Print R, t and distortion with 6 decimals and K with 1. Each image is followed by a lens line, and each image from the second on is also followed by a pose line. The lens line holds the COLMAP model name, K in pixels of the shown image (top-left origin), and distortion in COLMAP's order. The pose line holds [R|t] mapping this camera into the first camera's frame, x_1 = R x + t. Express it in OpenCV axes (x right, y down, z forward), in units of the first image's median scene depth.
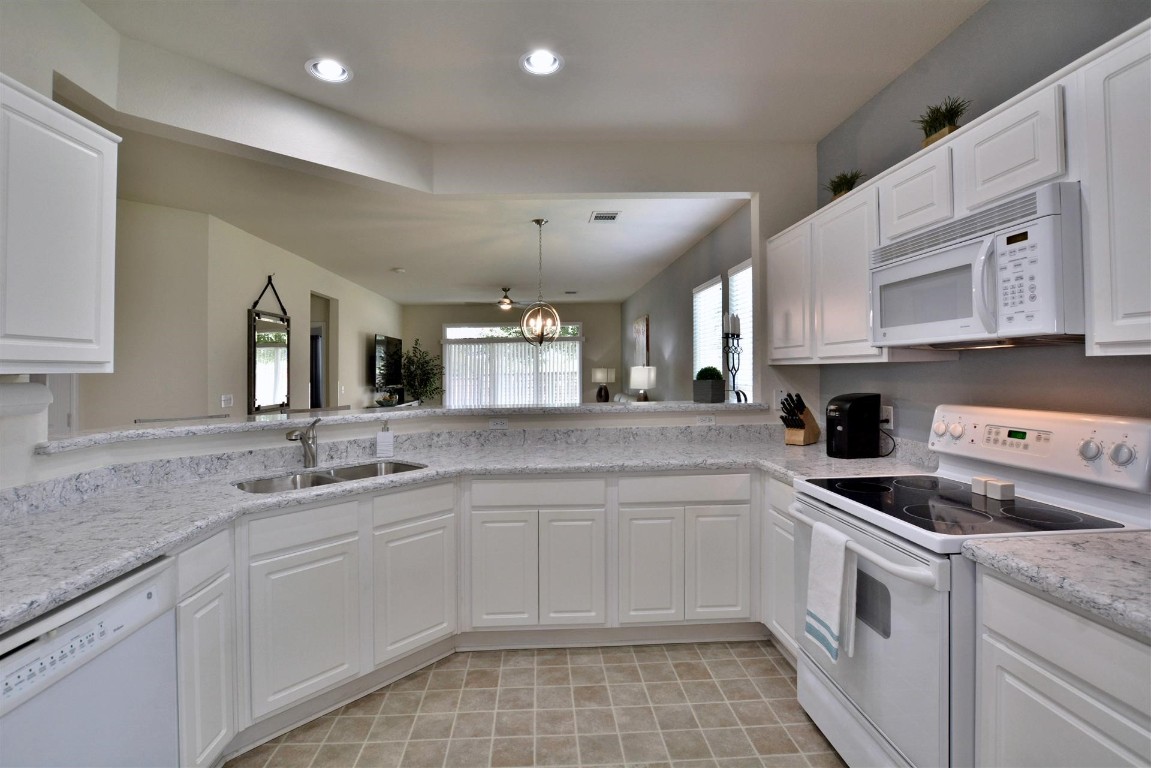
lens RADIAL K [[564.5, 0, 573.4], [0, 564.5, 362.4], [0, 0, 1]] dist [-0.021330, -0.000126]
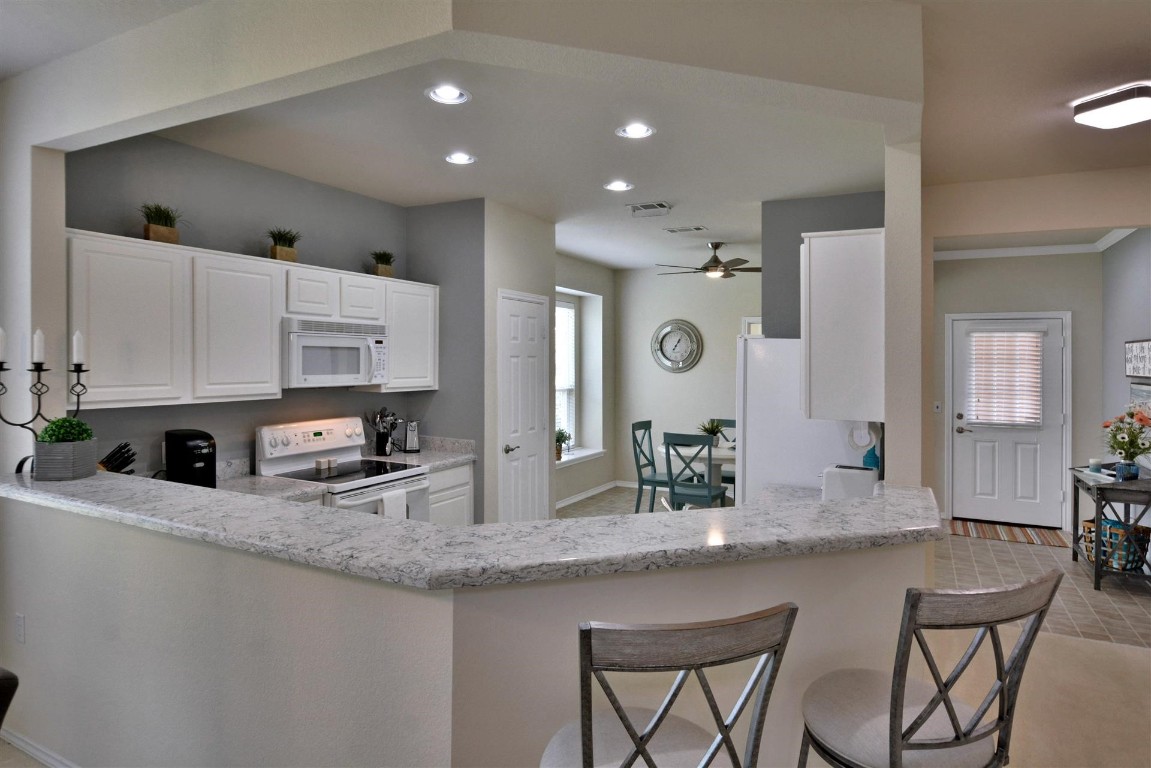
lens RADIAL K [[665.2, 0, 598.9], [0, 665.2, 371.1], [0, 0, 1]] dist [-0.003413, -0.000677]
pose [[-0.872882, -0.005691, 0.487898, -1.133054], [-0.009779, 0.999935, -0.005831, -0.080443], [-0.487833, -0.009861, -0.872881, 2.498335]]
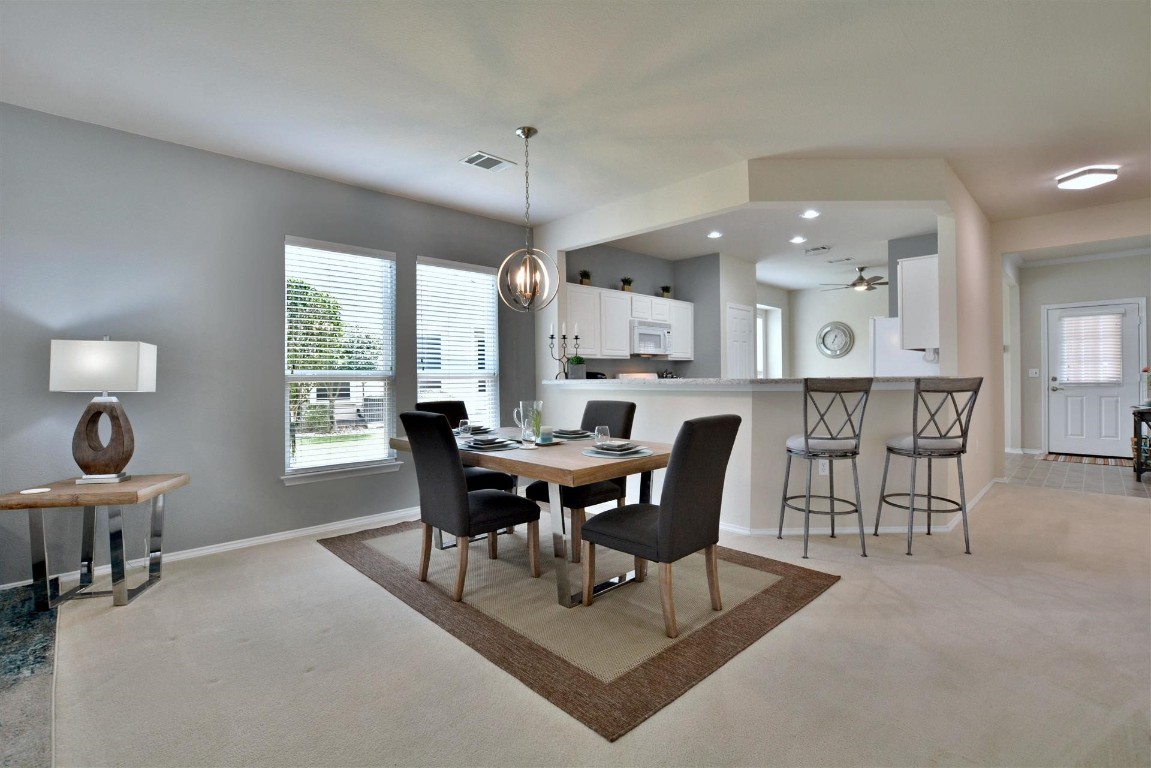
lens RADIAL K [[503.9, 0, 619.0], [0, 503.9, 390.6], [0, 0, 1]] dist [-0.011324, 0.000469]
pose [[-0.696369, -0.008813, 0.717630, -1.535348], [0.007352, 0.999785, 0.019412, 0.130226], [-0.717646, 0.018794, -0.696154, 3.438527]]
